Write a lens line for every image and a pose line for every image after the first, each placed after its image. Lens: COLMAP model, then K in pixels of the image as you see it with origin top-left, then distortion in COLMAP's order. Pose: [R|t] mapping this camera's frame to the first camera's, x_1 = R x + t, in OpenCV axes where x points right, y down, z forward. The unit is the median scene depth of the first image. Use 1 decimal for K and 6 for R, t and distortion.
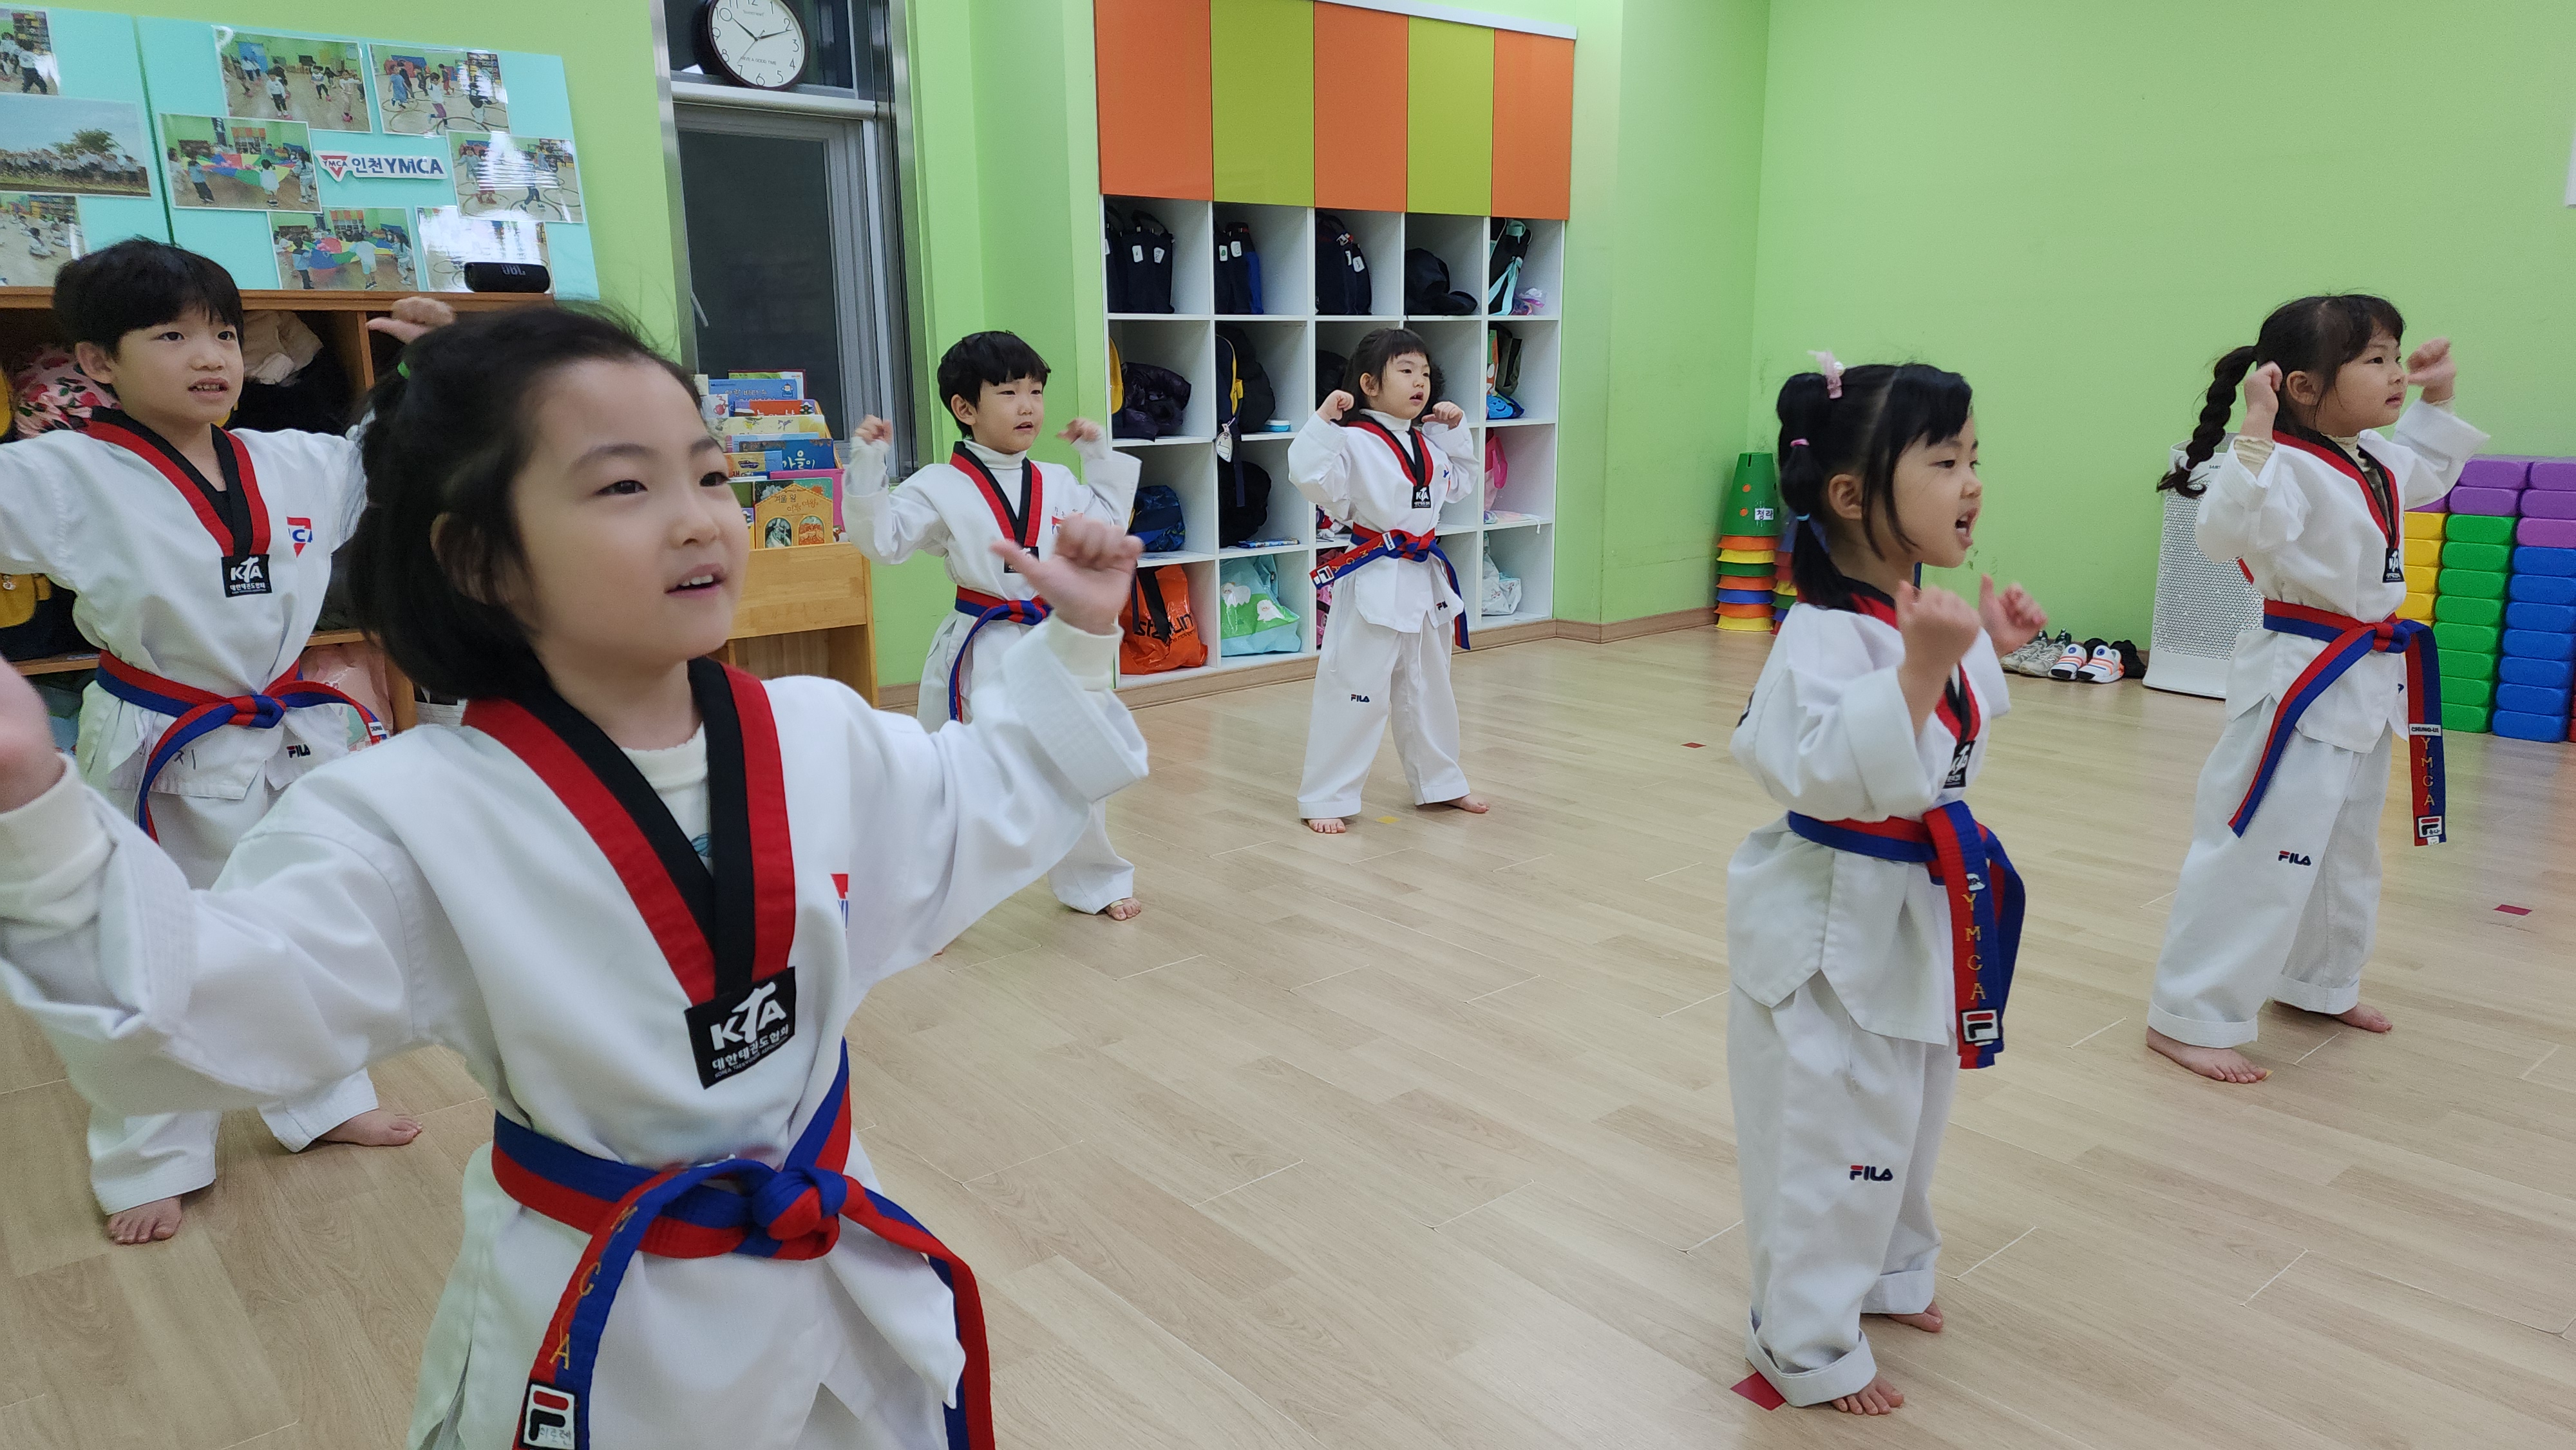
lens RADIAL K [[1733.7, 0, 1254.0], [0, 1733.7, 708.3], [0, 0, 1]] dist [0.068001, -0.057746]
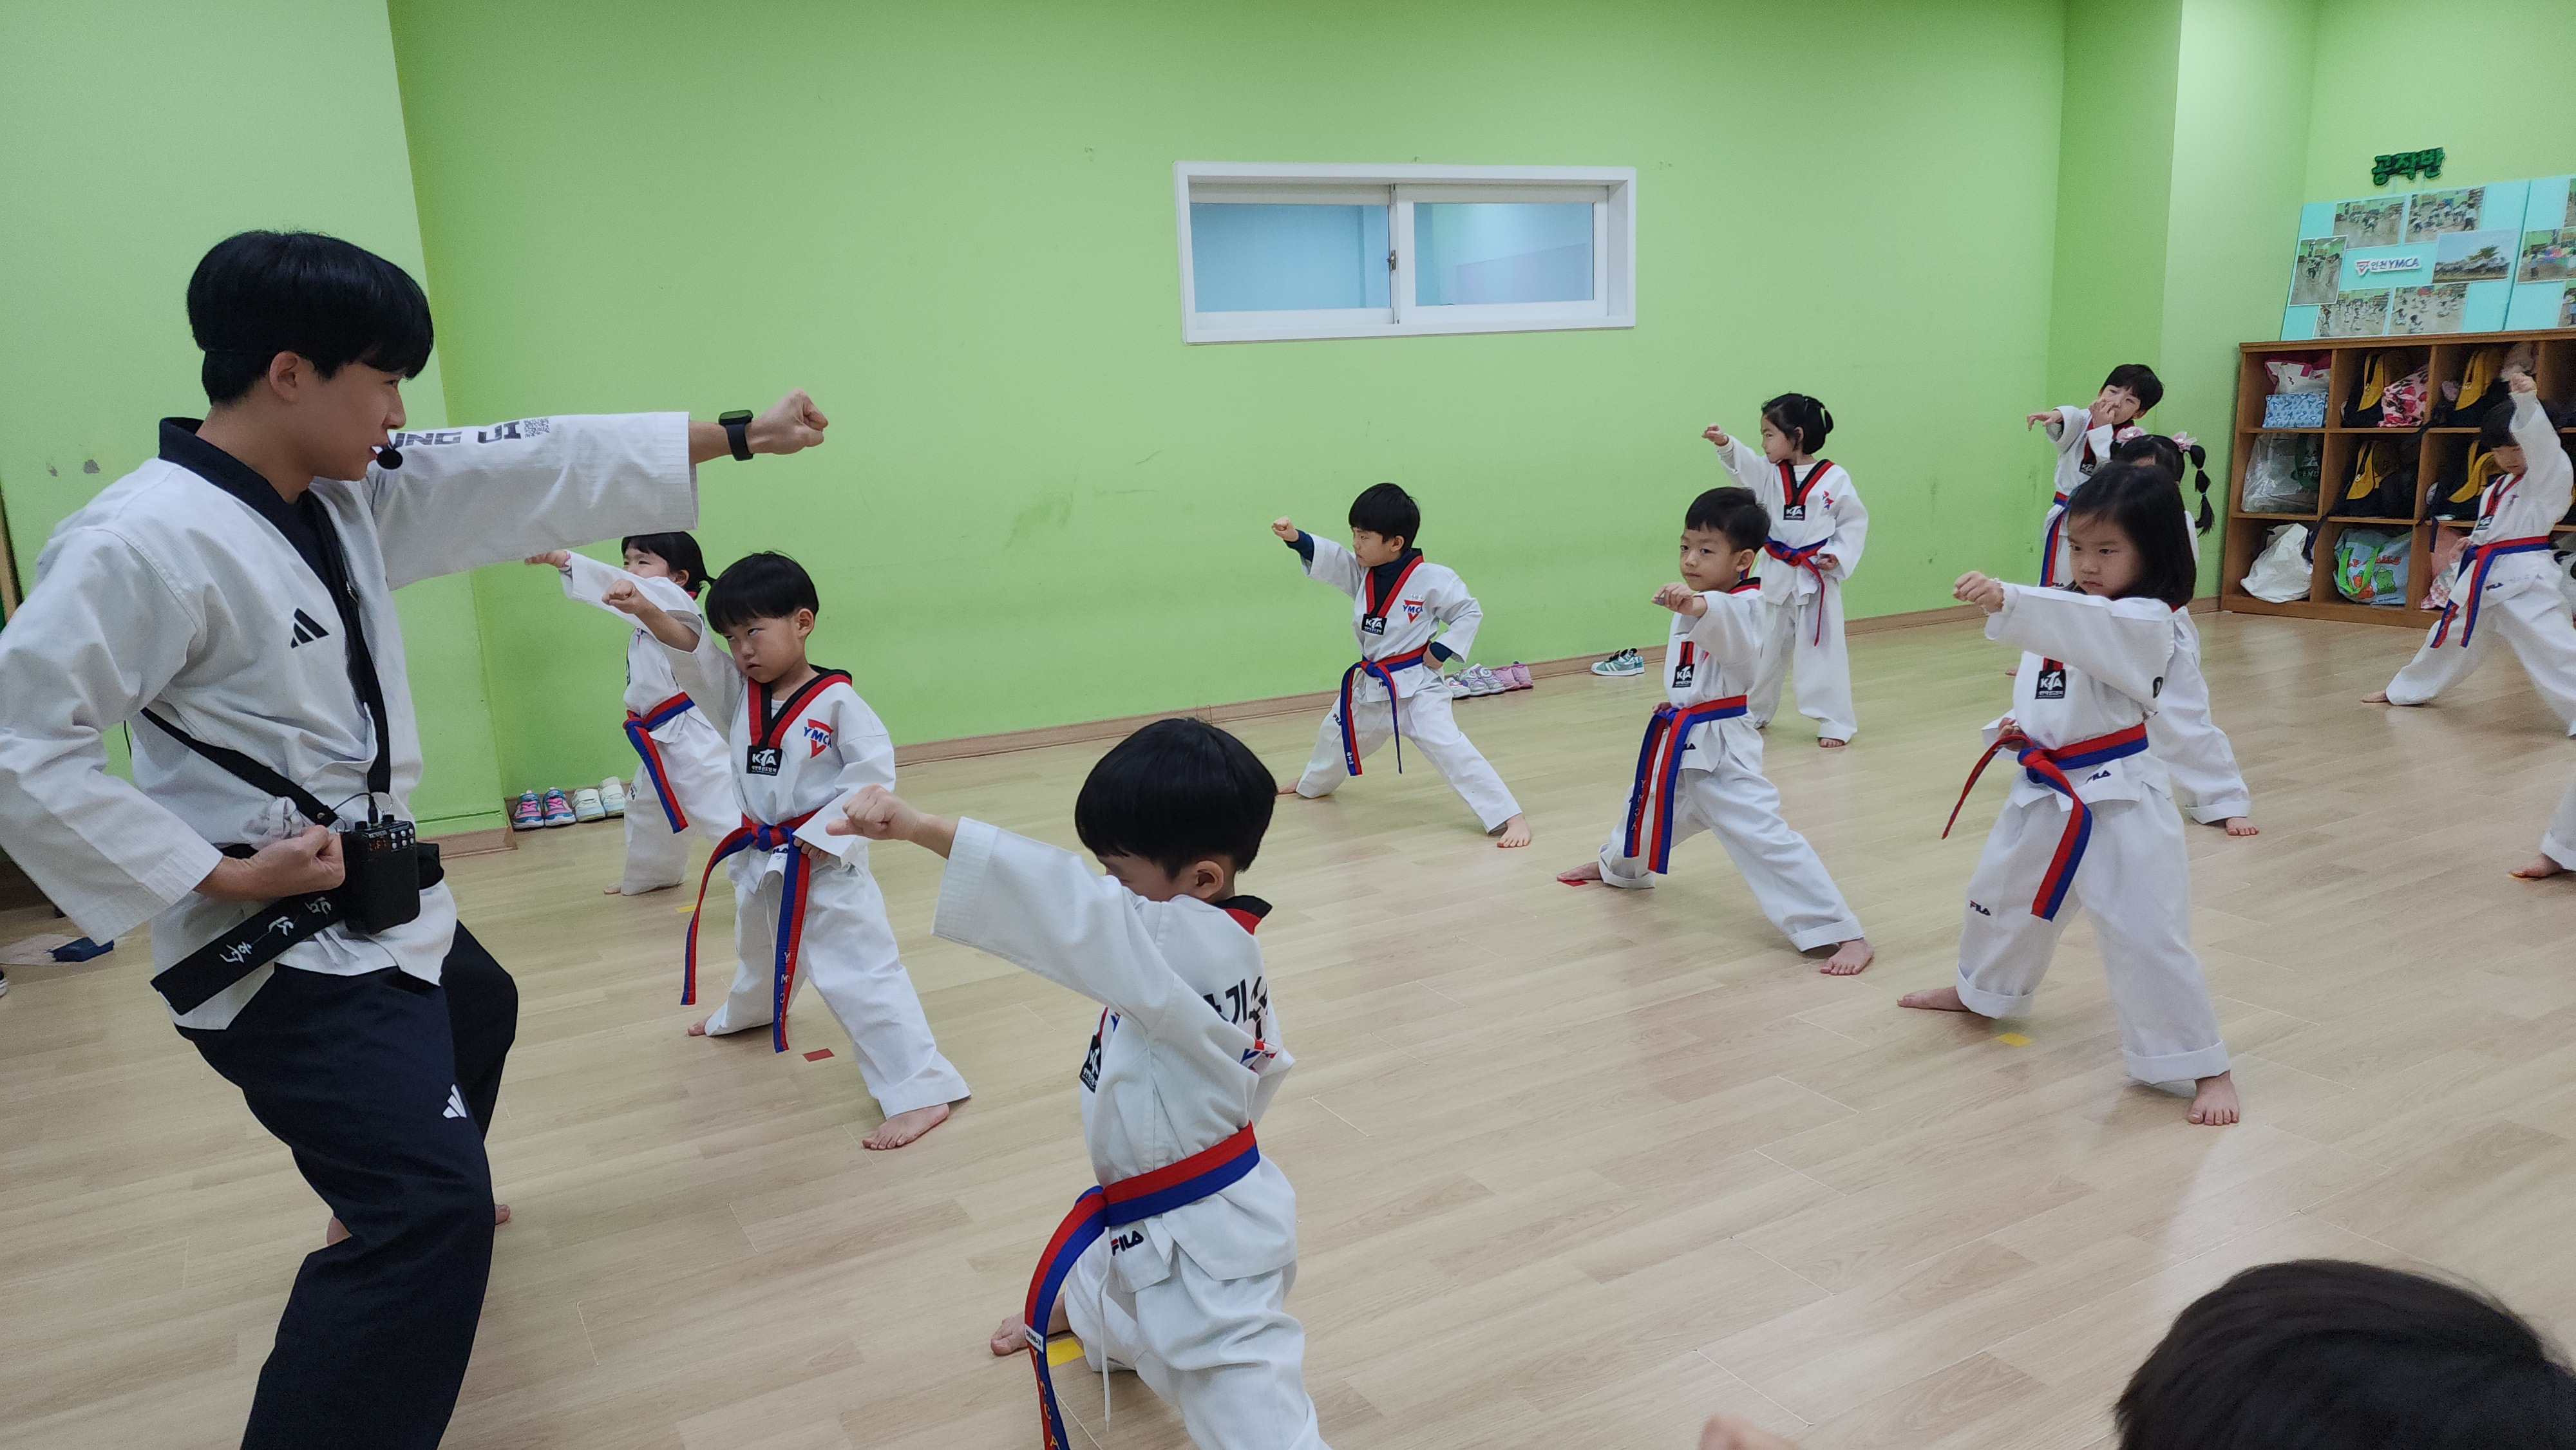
lens RADIAL K [[1734.2, 0, 1248.7], [0, 1734.2, 732.2], [0, 0, 1]] dist [0.058720, -0.045864]
pose [[-0.179885, 0.215460, -0.959801, 1.437576], [-0.153204, 0.957674, 0.243697, -0.080402], [0.971684, 0.190883, -0.139262, 0.064617]]
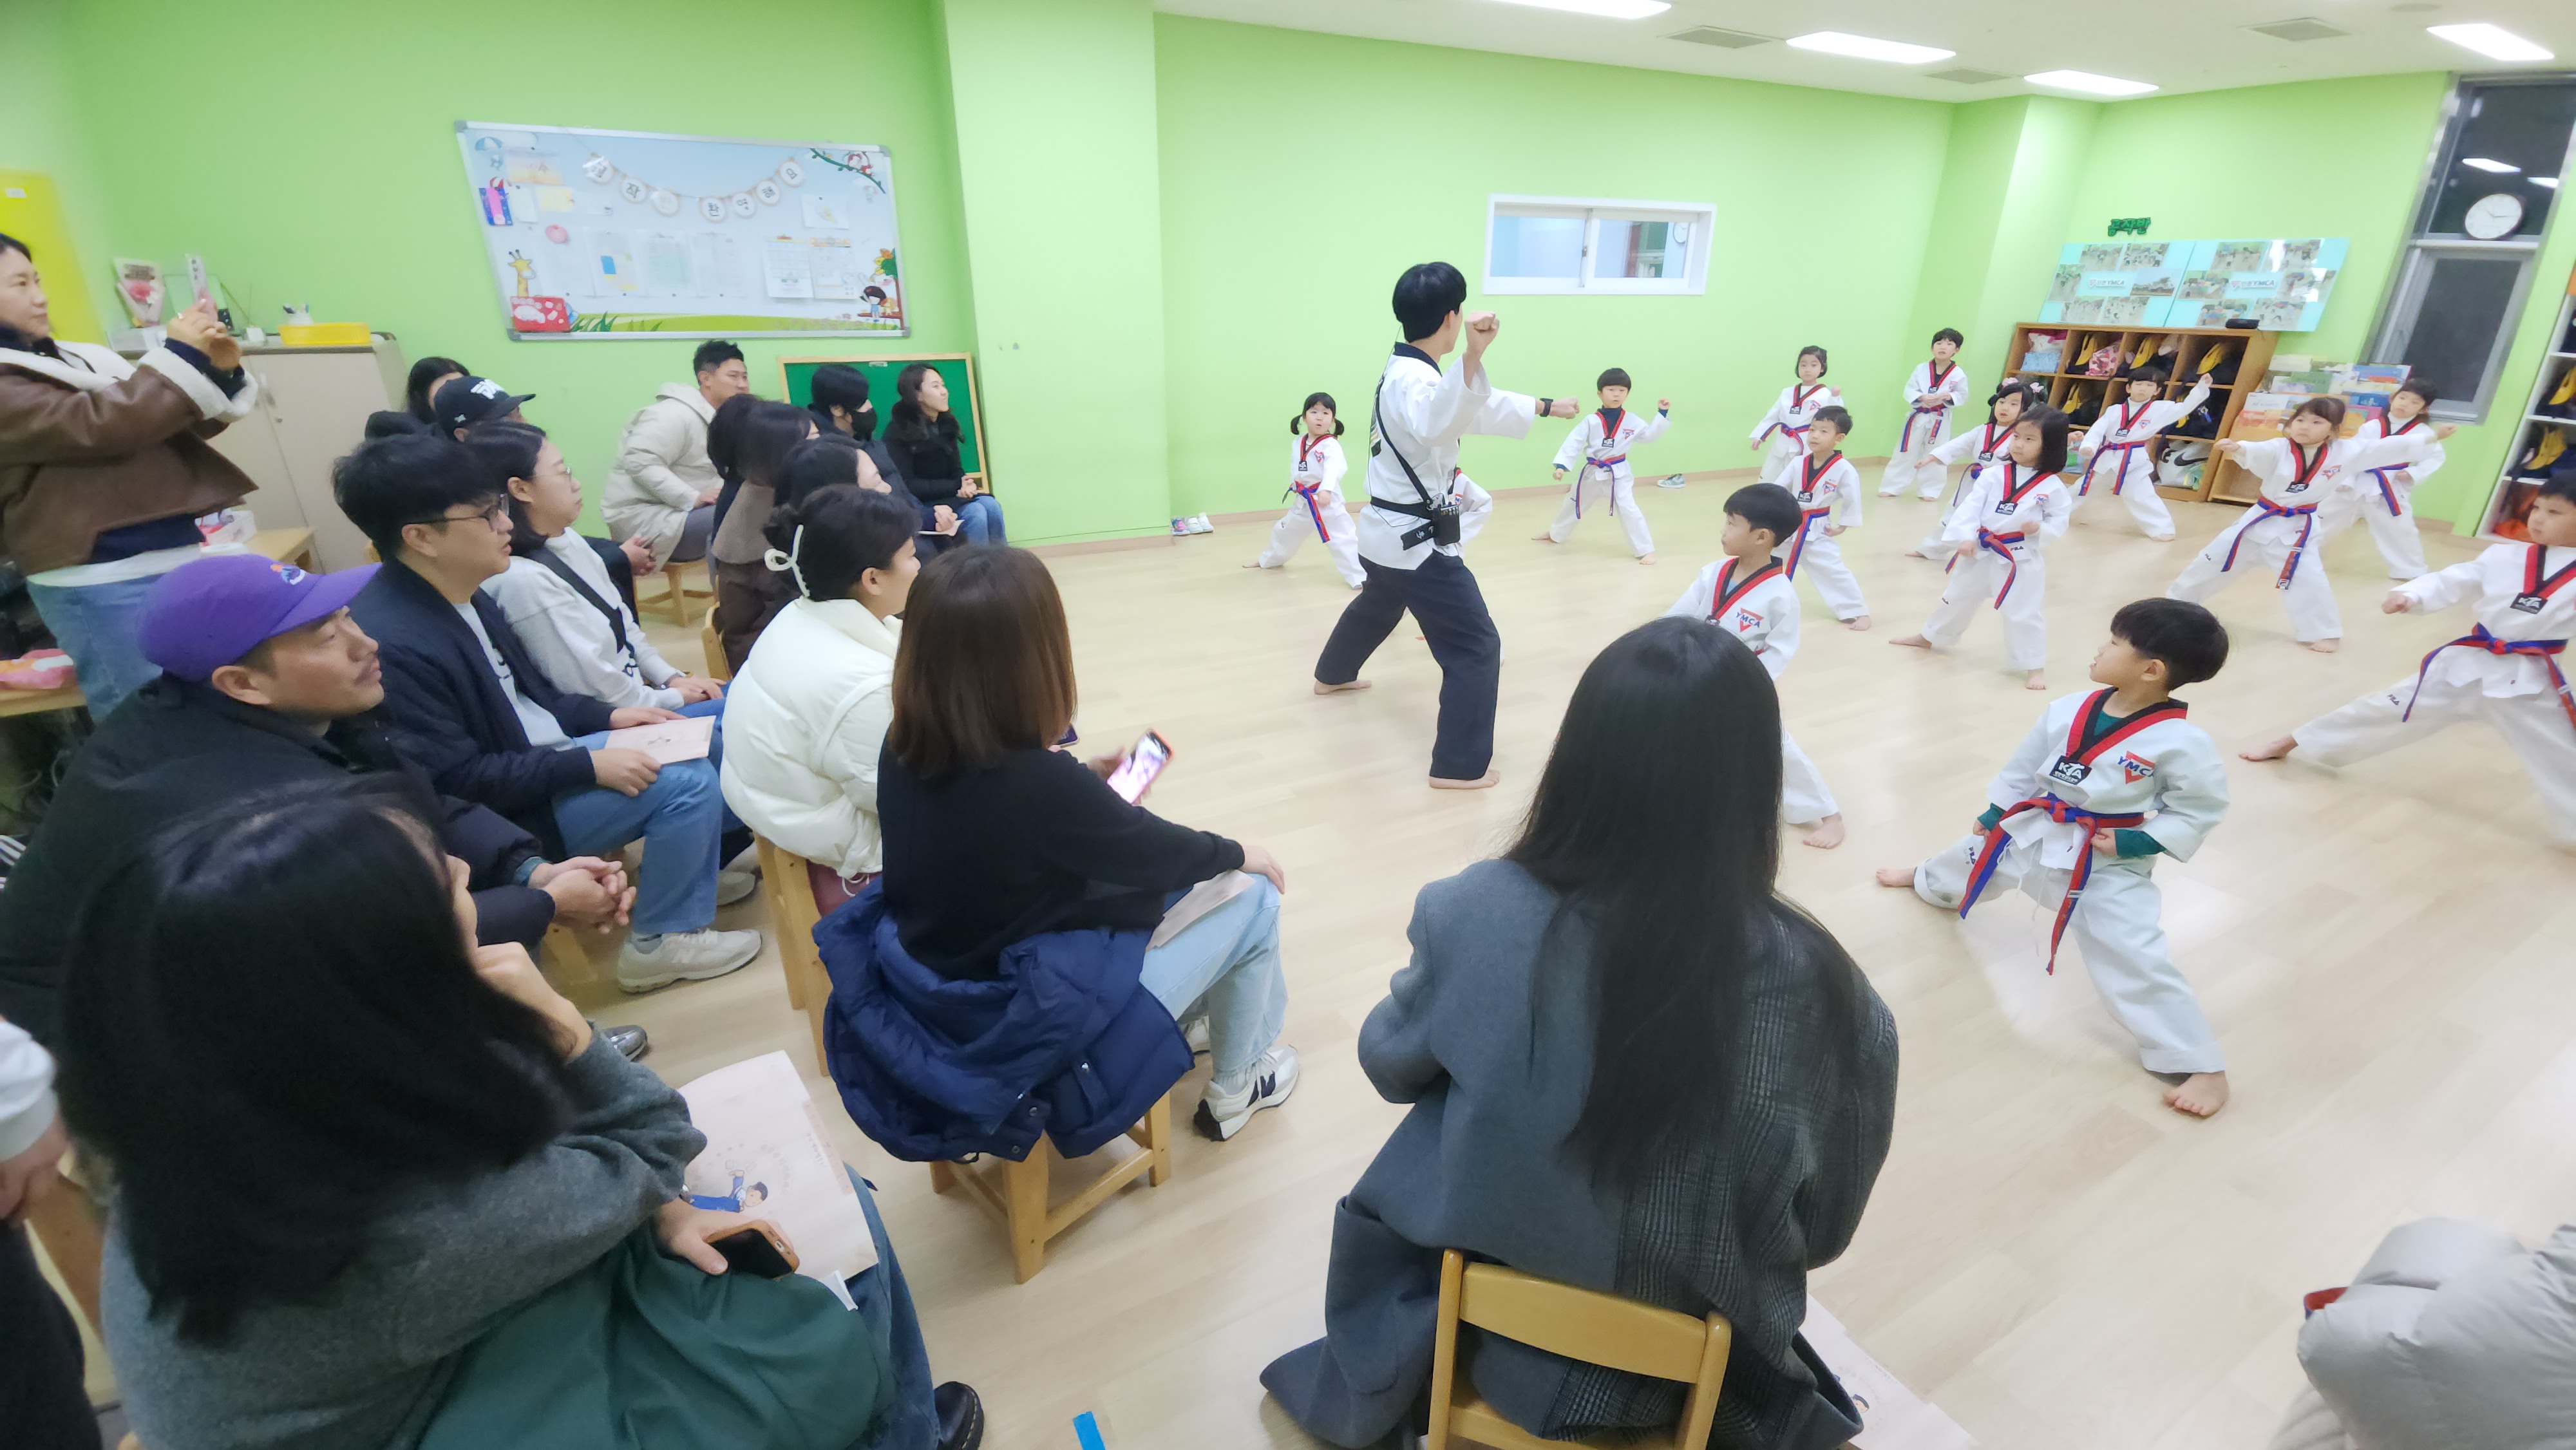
lens RADIAL K [[1039.6, 0, 1250.2], [0, 1039.6, 729.0], [0, 0, 1]] dist [-0.013736, -0.000242]
pose [[-0.216695, 0.395842, -0.892386, 1.799825], [-0.194463, 0.878284, 0.436807, -0.070646], [0.956675, 0.268190, -0.113343, -0.250054]]
